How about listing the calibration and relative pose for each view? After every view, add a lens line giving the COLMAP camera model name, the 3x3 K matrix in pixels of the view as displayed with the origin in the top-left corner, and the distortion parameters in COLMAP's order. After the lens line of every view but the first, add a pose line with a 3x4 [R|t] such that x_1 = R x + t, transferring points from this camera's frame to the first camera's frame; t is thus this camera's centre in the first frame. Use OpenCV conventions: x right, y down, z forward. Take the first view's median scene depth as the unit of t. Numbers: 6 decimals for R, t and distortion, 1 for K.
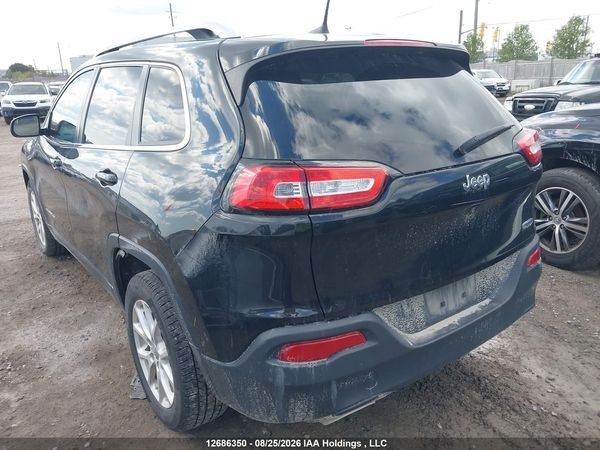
lens RADIAL K [[473.2, 0, 300.0], [0, 473.2, 225.0], [0, 0, 1]] dist [0.080075, -0.094002]
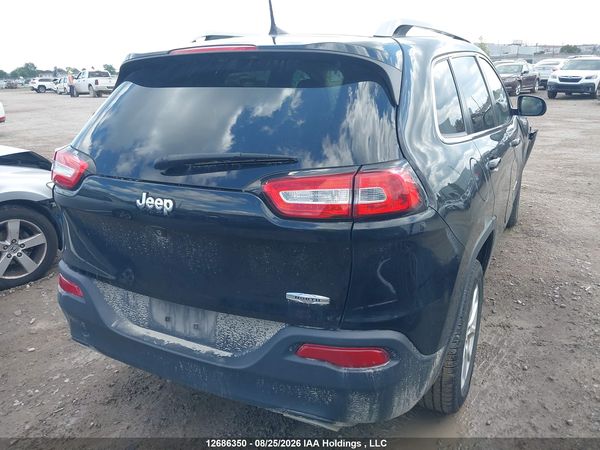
lens RADIAL K [[446.6, 0, 301.9], [0, 446.6, 214.1], [0, 0, 1]] dist [0.131634, -0.233500]
pose [[0.448420, 0.286784, -0.846566, 1.172041], [-0.245921, 0.950161, 0.191616, -0.291246], [0.859327, 0.122264, 0.496597, 0.761804]]
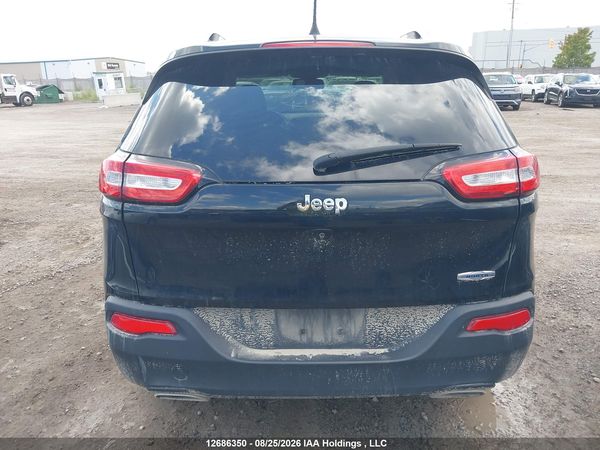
lens RADIAL K [[446.6, 0, 301.9], [0, 446.6, 214.1], [0, 0, 1]] dist [0.131634, -0.233500]
pose [[0.794764, 0.191013, -0.576076, 0.764639], [-0.184743, 0.980279, 0.070163, -0.116402], [0.578118, 0.050663, 0.814379, 0.291899]]
